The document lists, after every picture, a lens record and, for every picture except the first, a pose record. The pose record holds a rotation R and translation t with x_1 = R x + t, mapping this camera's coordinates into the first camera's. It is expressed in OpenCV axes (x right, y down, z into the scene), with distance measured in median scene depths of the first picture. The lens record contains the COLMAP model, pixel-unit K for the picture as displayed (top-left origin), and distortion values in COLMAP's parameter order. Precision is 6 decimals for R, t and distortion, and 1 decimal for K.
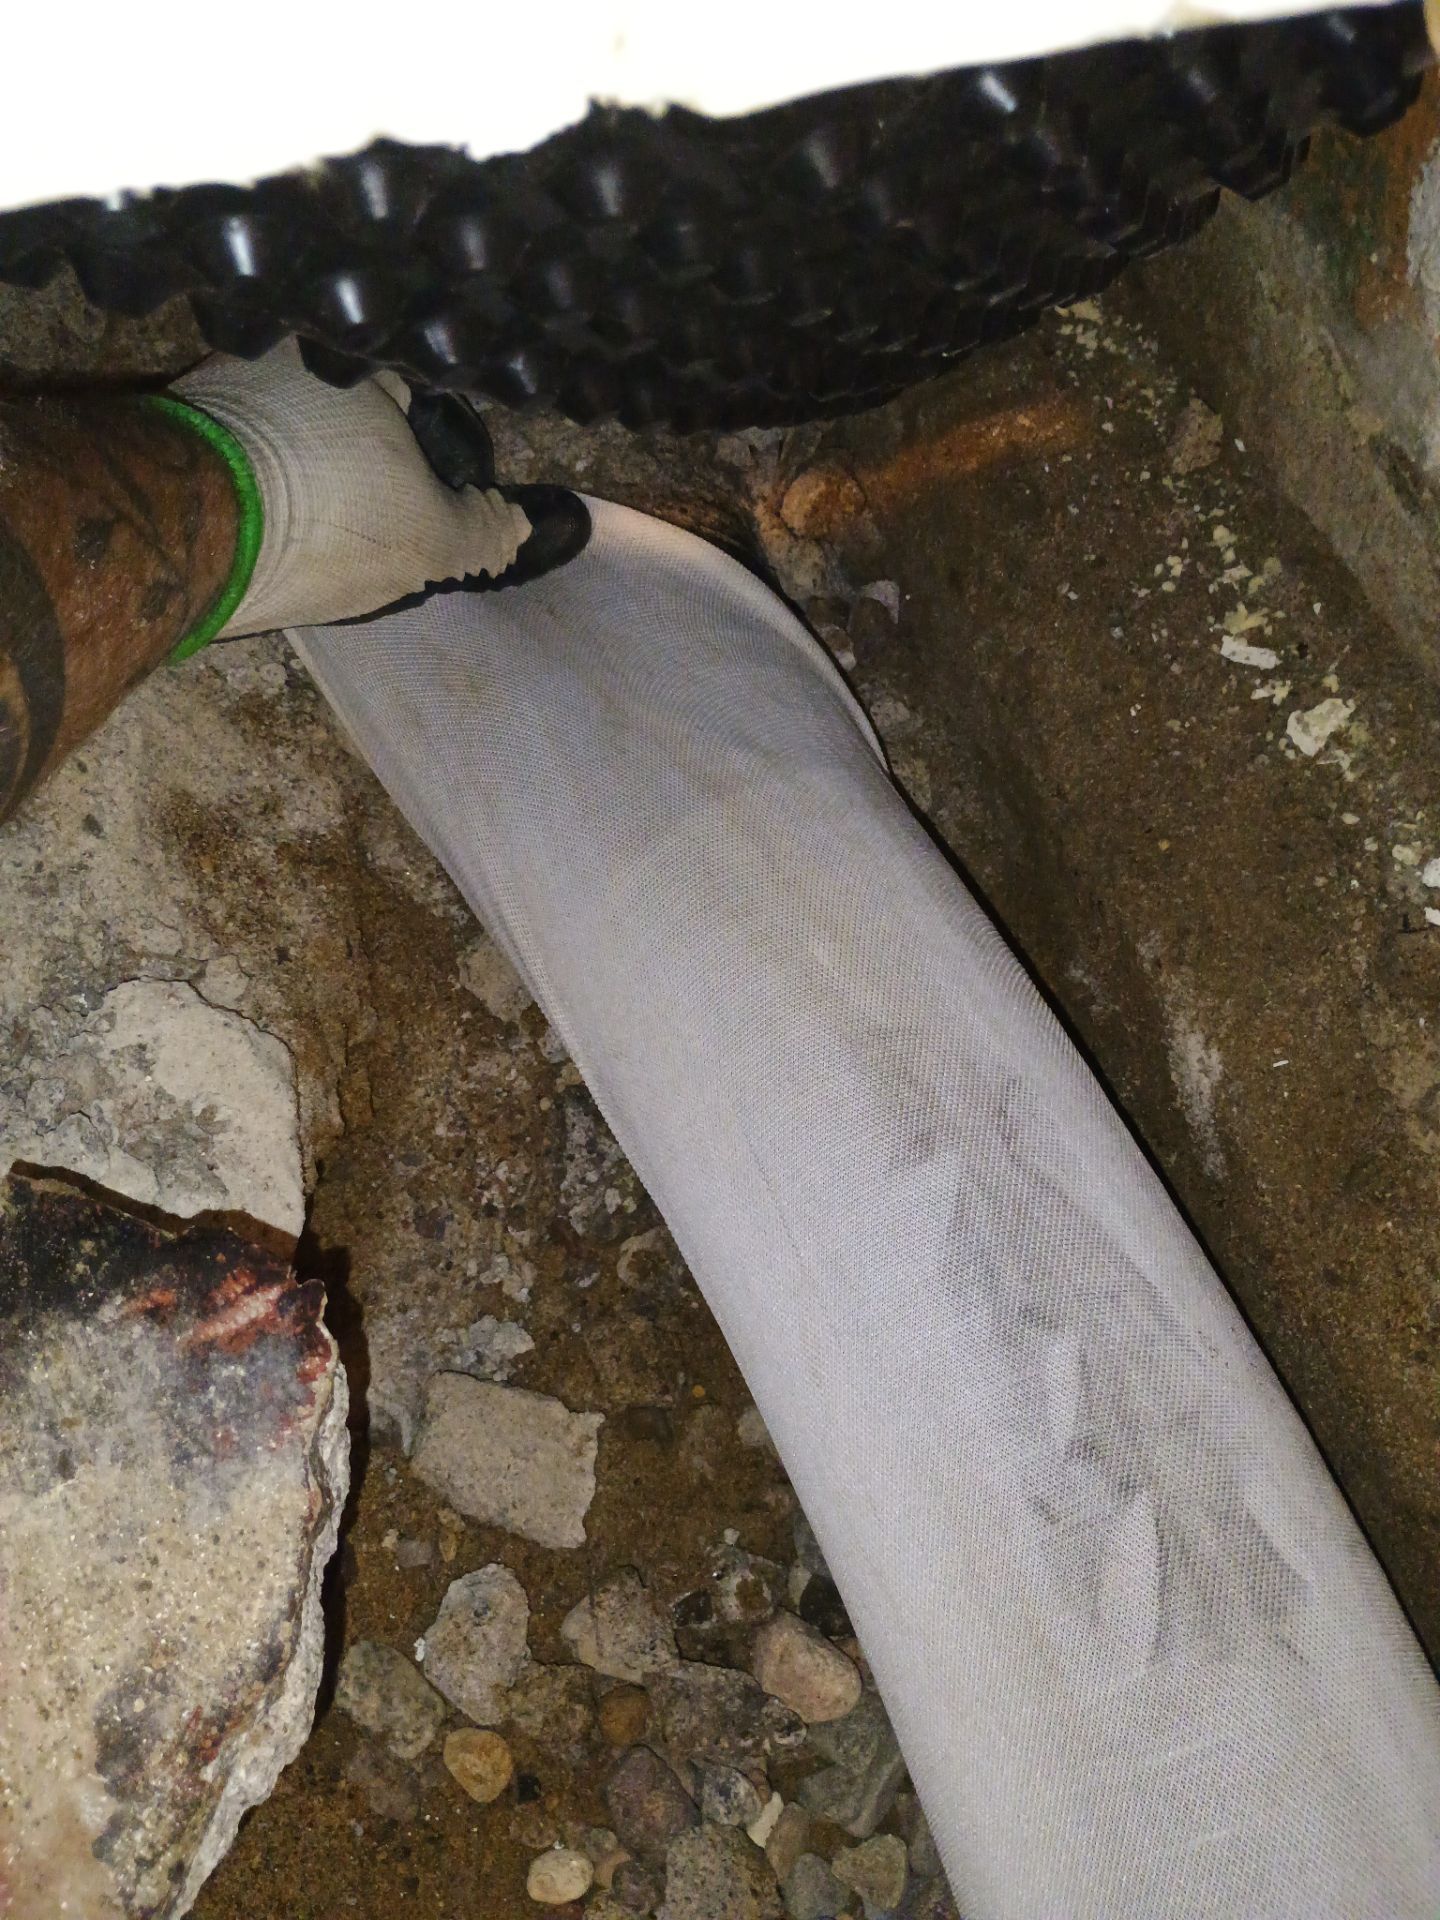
lens RADIAL K [[1606.3, 0, 720.0], [0, 1606.3, 960.0], [0, 0, 1]] dist [0.035666, -0.055377]
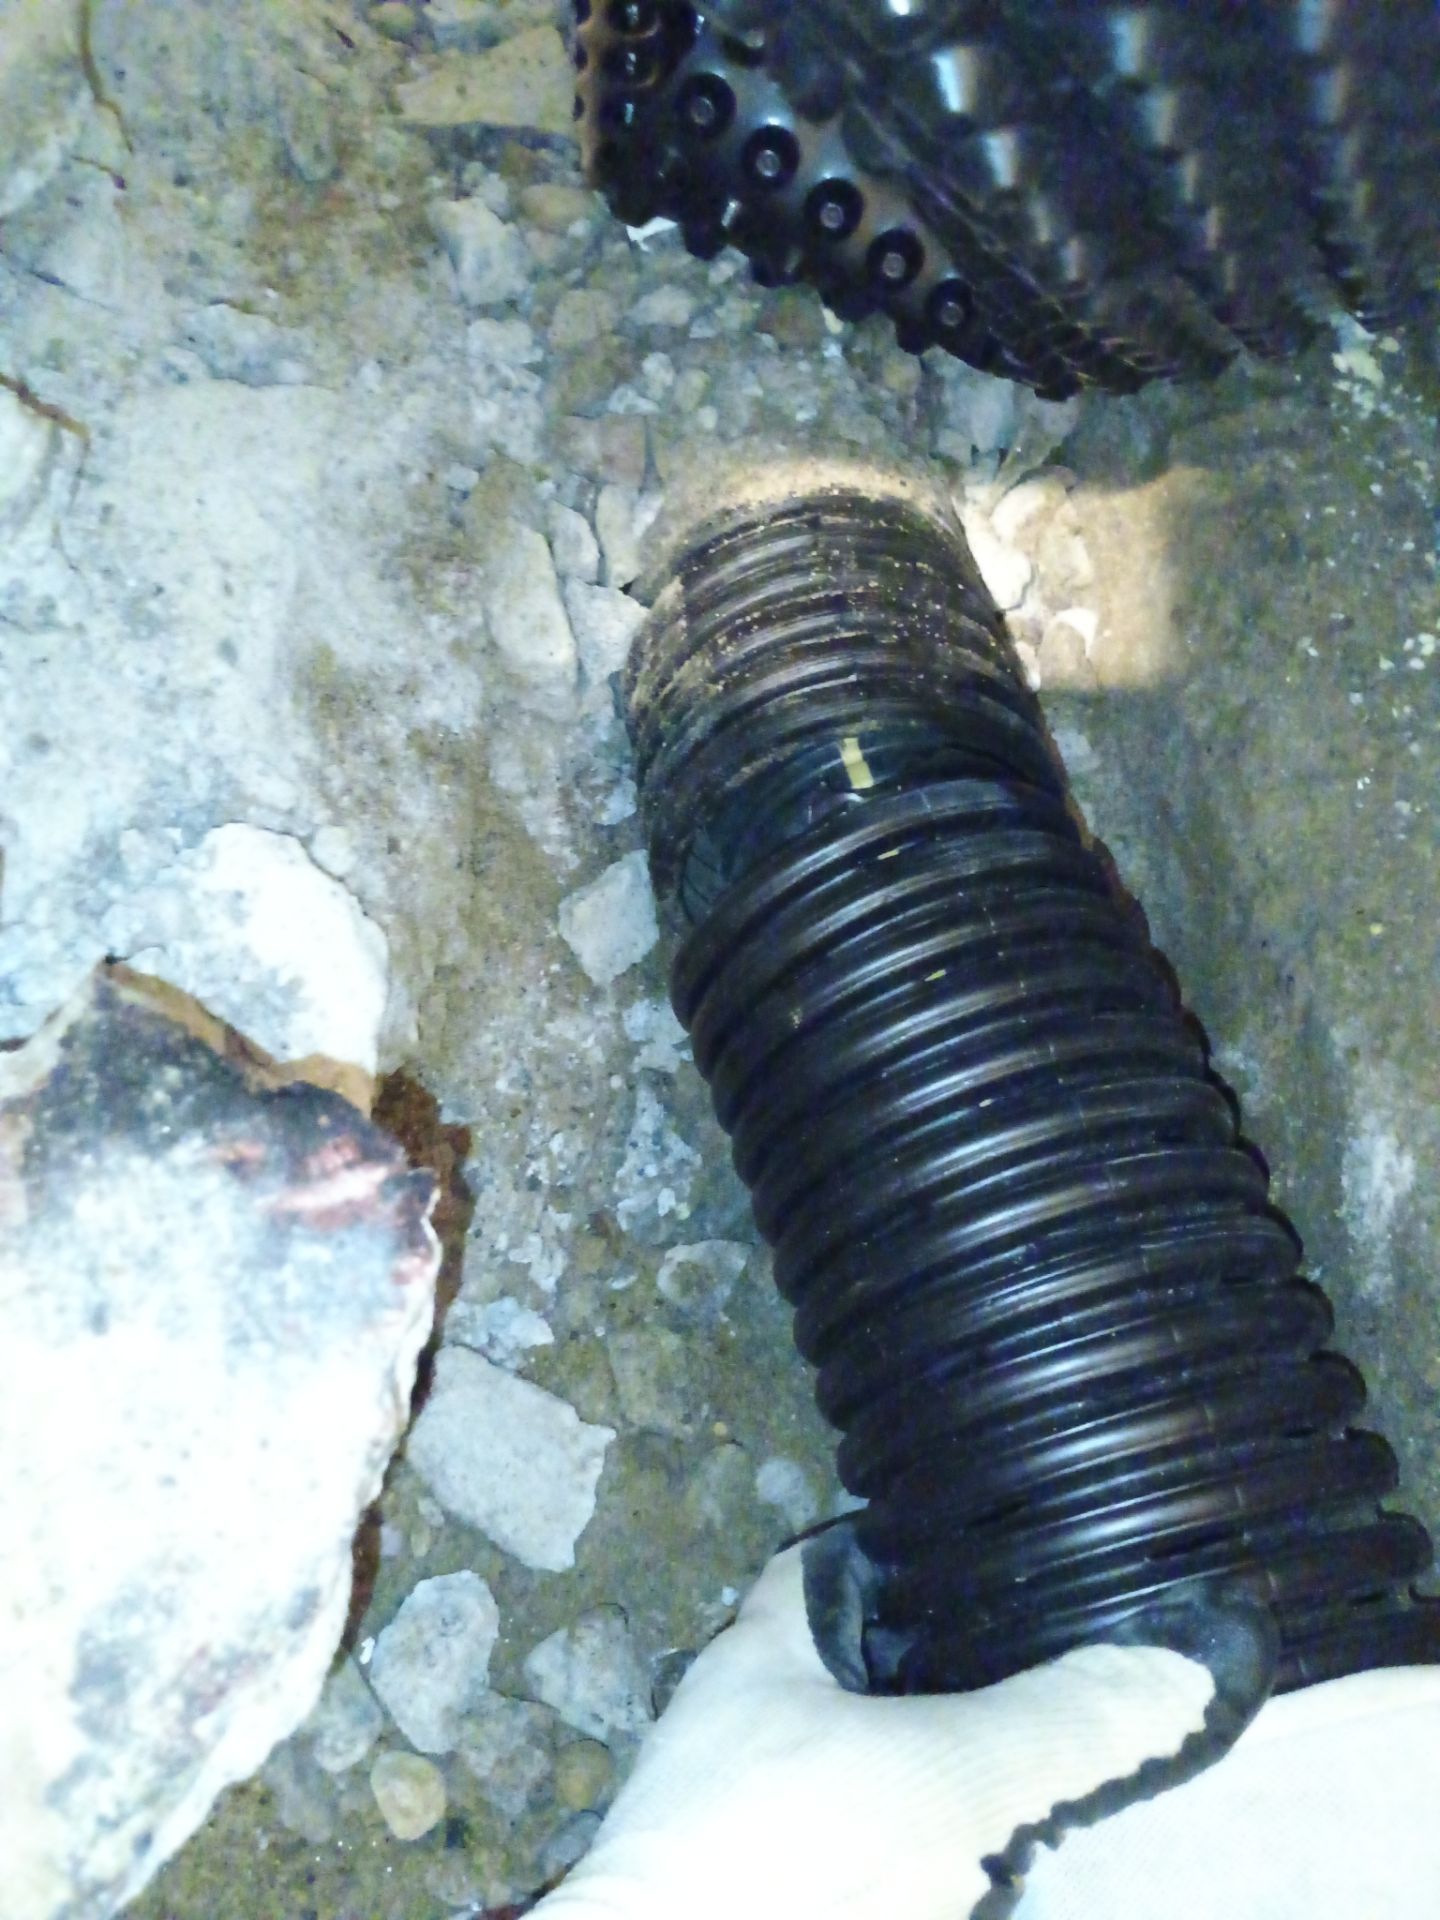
lens RADIAL K [[1606.3, 0, 720.0], [0, 1606.3, 960.0], [0, 0, 1]] dist [0.035666, -0.055377]
pose [[0.977524, 0.210305, 0.014784, -0.091574], [-0.209150, 0.976196, -0.057429, 0.071839], [-0.026510, 0.053046, 0.998240, 0.099753]]
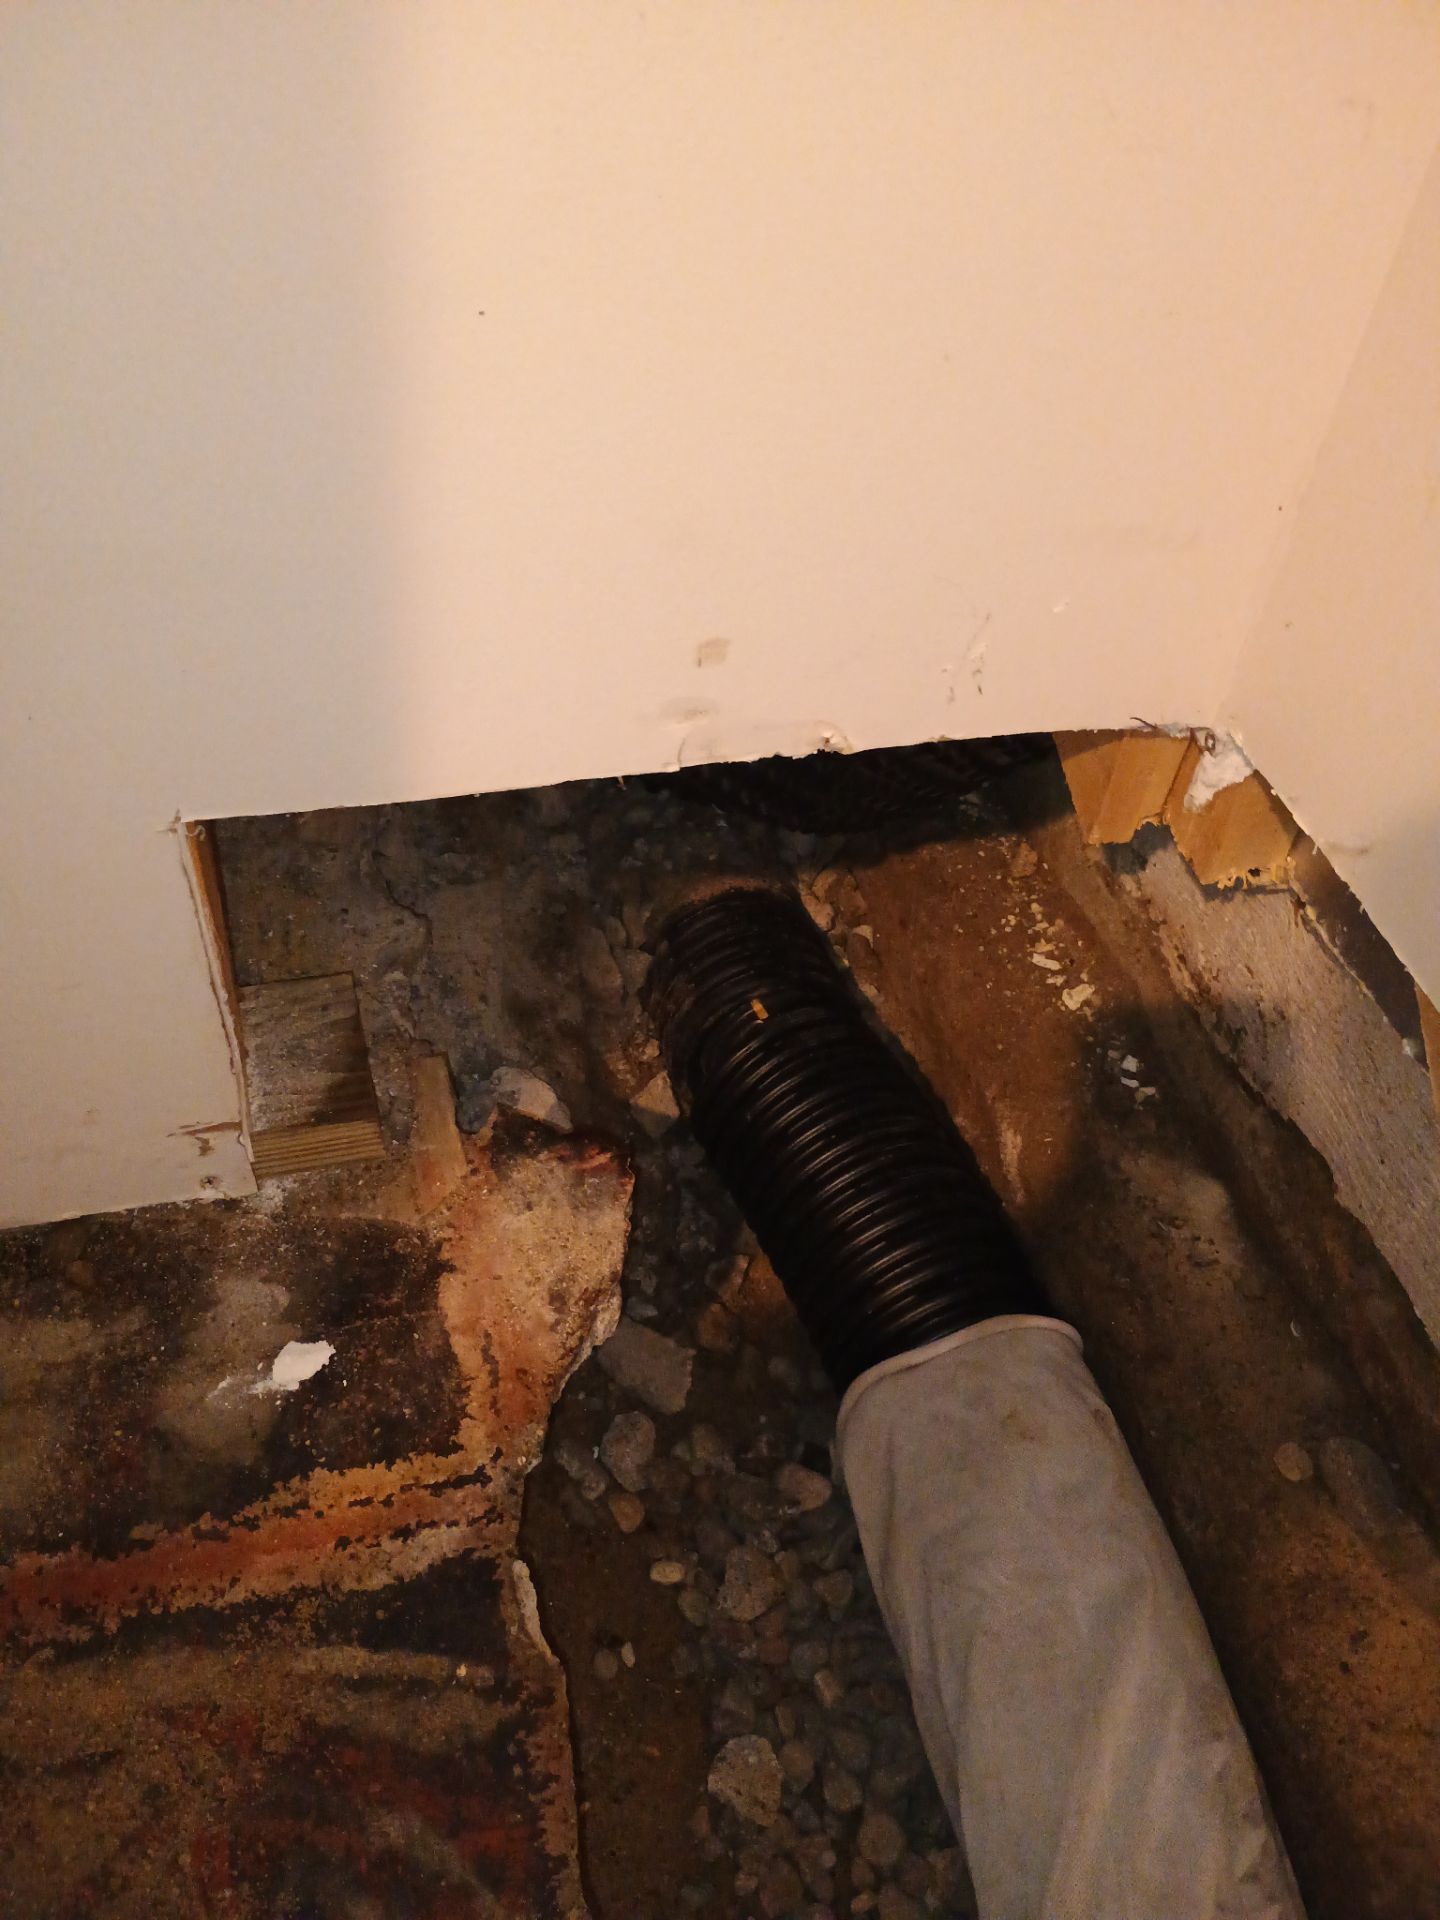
lens RADIAL K [[1578.7, 0, 705.2], [0, 1578.7, 995.1], [0, 0, 1]] dist [0.069197, -0.105699]
pose [[0.997852, 0.065381, 0.004138, -0.103767], [-0.062423, 0.968071, -0.242778, 0.358277], [-0.019879, 0.241998, 0.970073, -0.907032]]
